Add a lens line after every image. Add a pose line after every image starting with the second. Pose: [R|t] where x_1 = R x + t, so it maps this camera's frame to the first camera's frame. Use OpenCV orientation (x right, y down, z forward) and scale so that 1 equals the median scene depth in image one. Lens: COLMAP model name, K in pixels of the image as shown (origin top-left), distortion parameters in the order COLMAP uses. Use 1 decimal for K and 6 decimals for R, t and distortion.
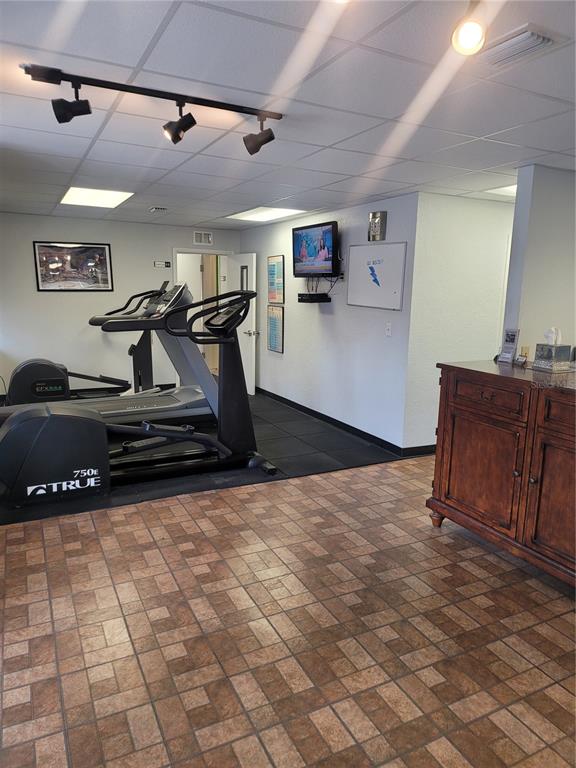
lens RADIAL K [[537.4, 0, 296.1], [0, 537.4, 392.8], [0, 0, 1]] dist [0.039848, -0.033095]
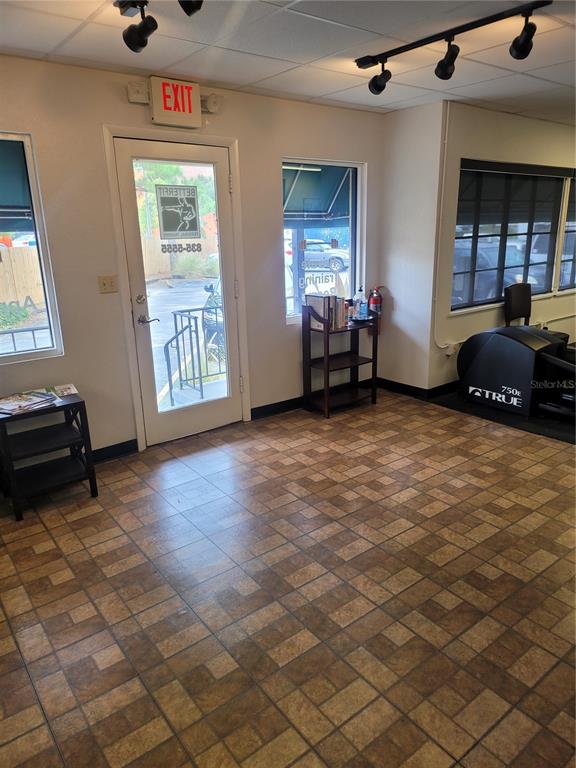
lens RADIAL K [[537.4, 0, 290.8], [0, 537.4, 378.4], [0, 0, 1]] dist [0.039848, -0.033095]
pose [[0.174356, 0.244878, -0.953748, 0.702165], [-0.174880, 0.960887, 0.214741, -0.041379], [0.969029, 0.129350, 0.210360, 0.409431]]
